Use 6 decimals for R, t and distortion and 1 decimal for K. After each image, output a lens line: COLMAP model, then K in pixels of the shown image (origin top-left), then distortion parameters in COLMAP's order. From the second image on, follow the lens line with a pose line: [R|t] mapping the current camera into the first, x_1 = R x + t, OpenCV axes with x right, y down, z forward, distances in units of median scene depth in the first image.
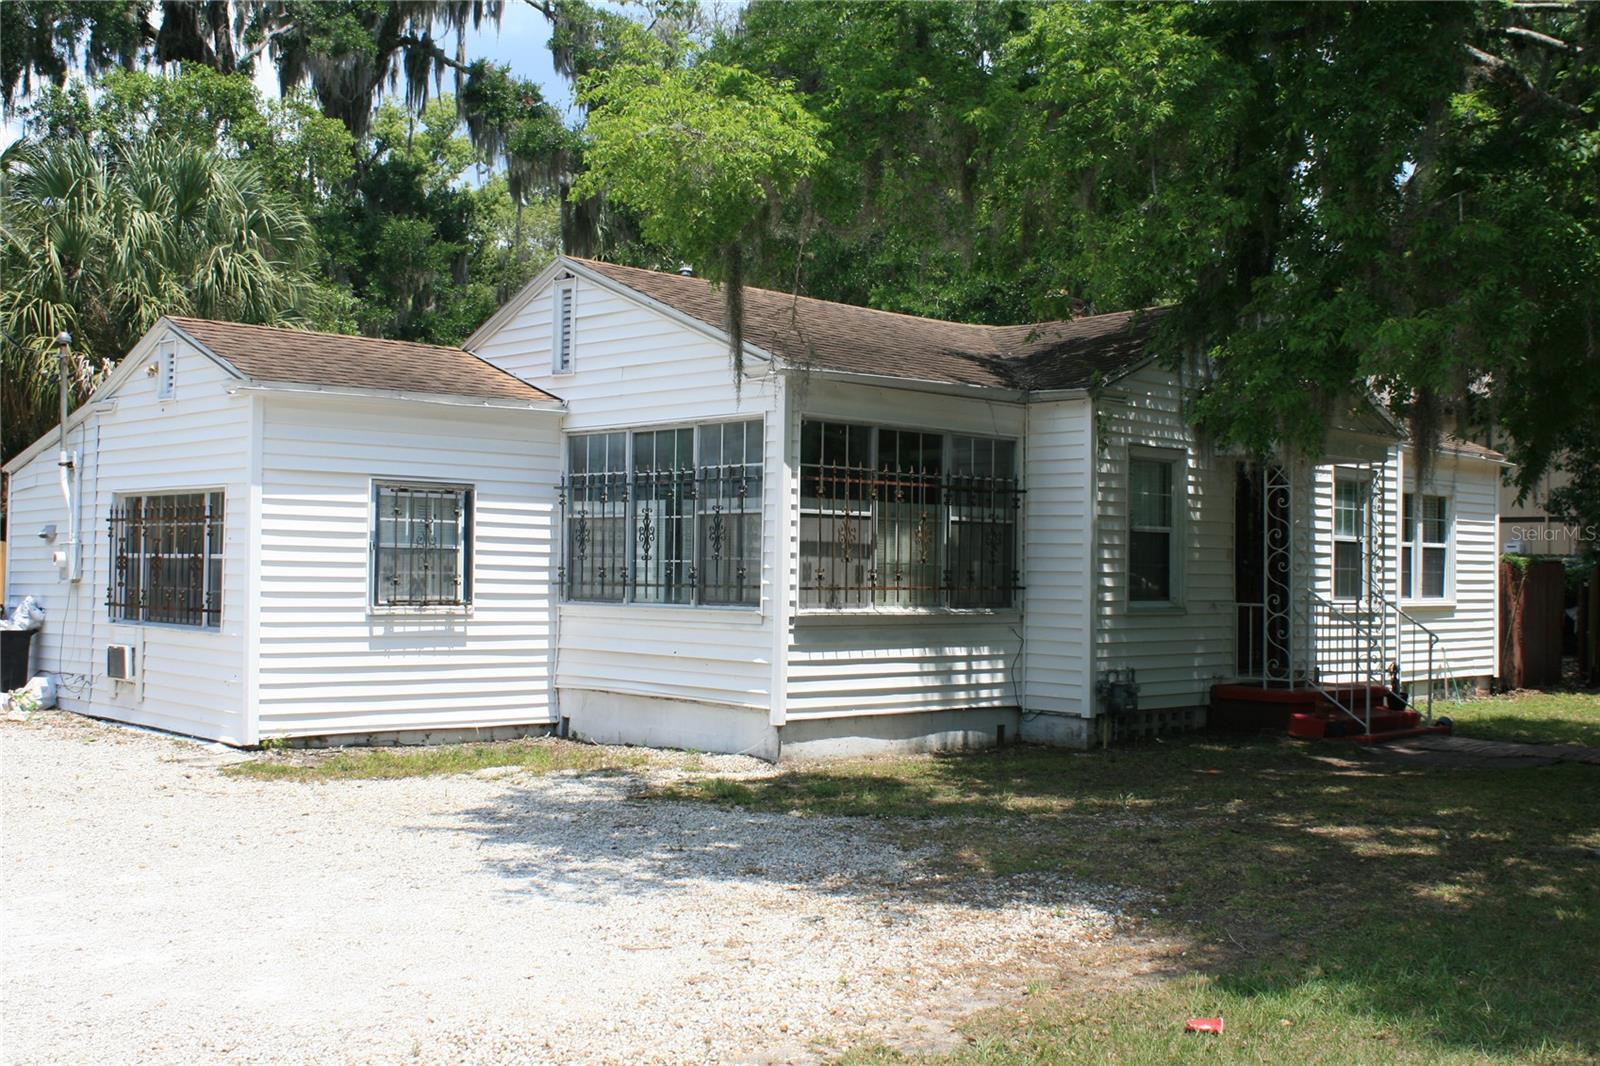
lens RADIAL K [[1733.7, 0, 800.0], [0, 1733.7, 533.0], [0, 0, 1]] dist [-0.007475, -0.005613]
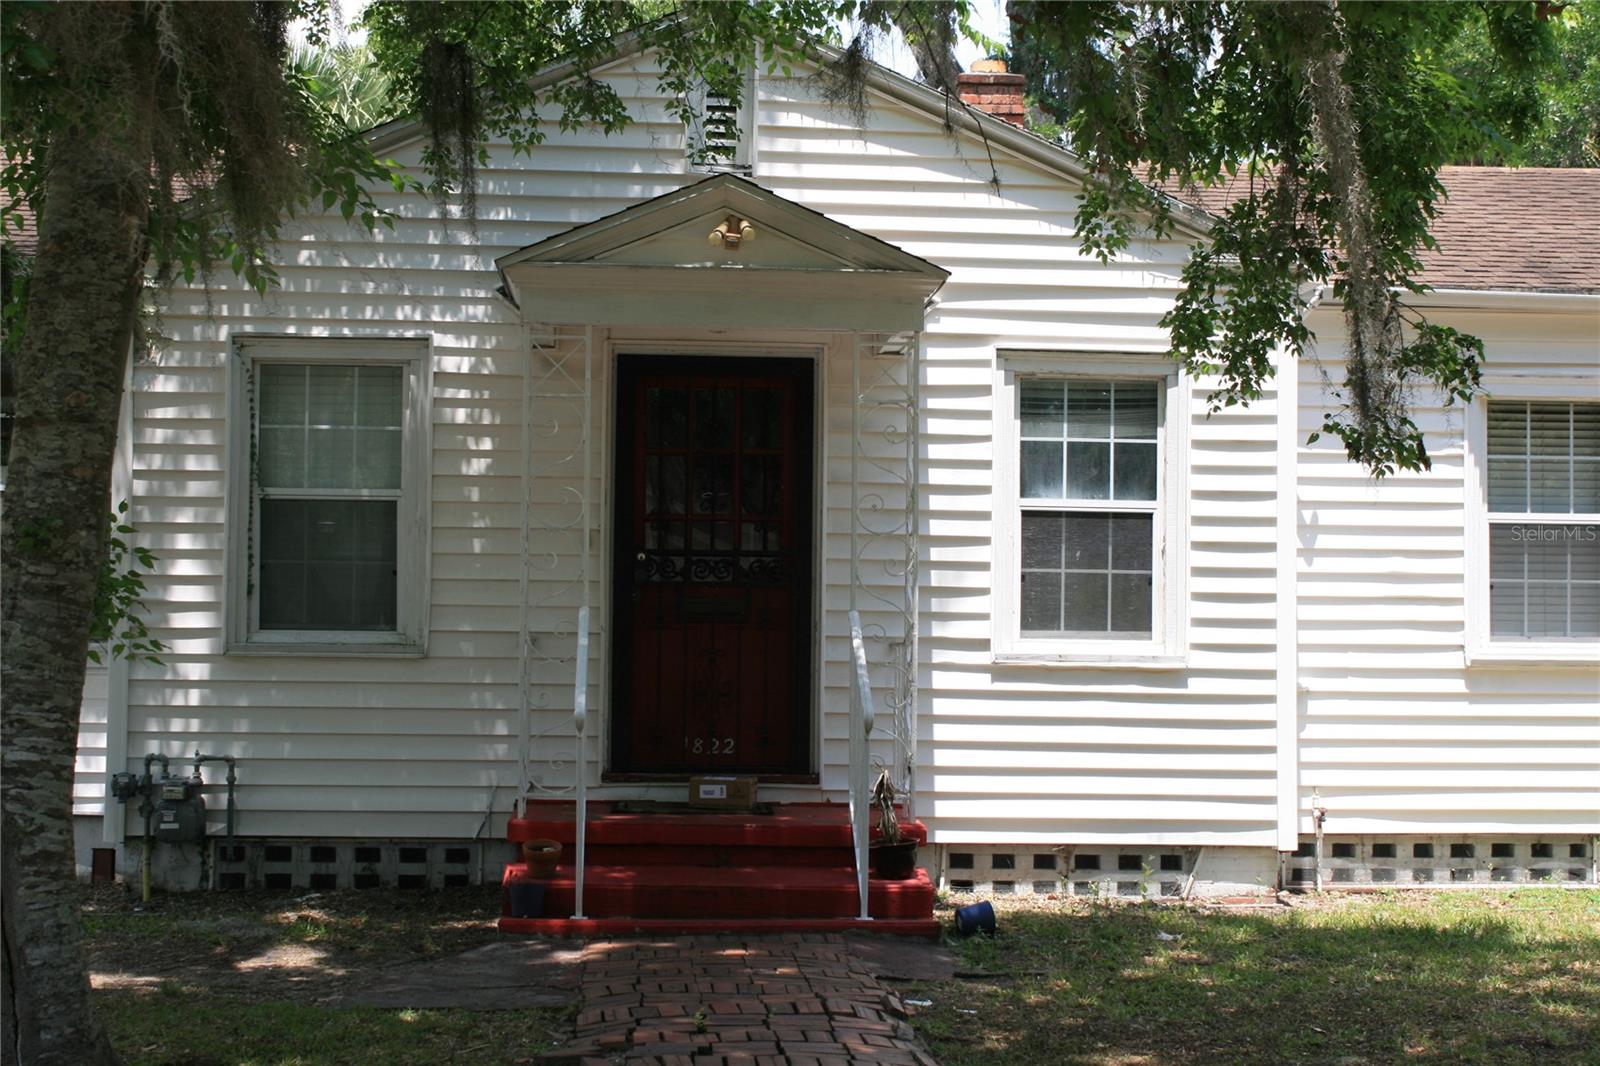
lens RADIAL K [[1449.1, 0, 800.0], [0, 1449.1, 533.0], [0, 0, 1]] dist [0.002599, 0.001591]
pose [[0.728934, -0.020816, -0.684267, 0.591132], [0.012743, 0.999777, -0.016839, 0.018297], [0.684465, 0.003555, 0.729037, 0.753926]]
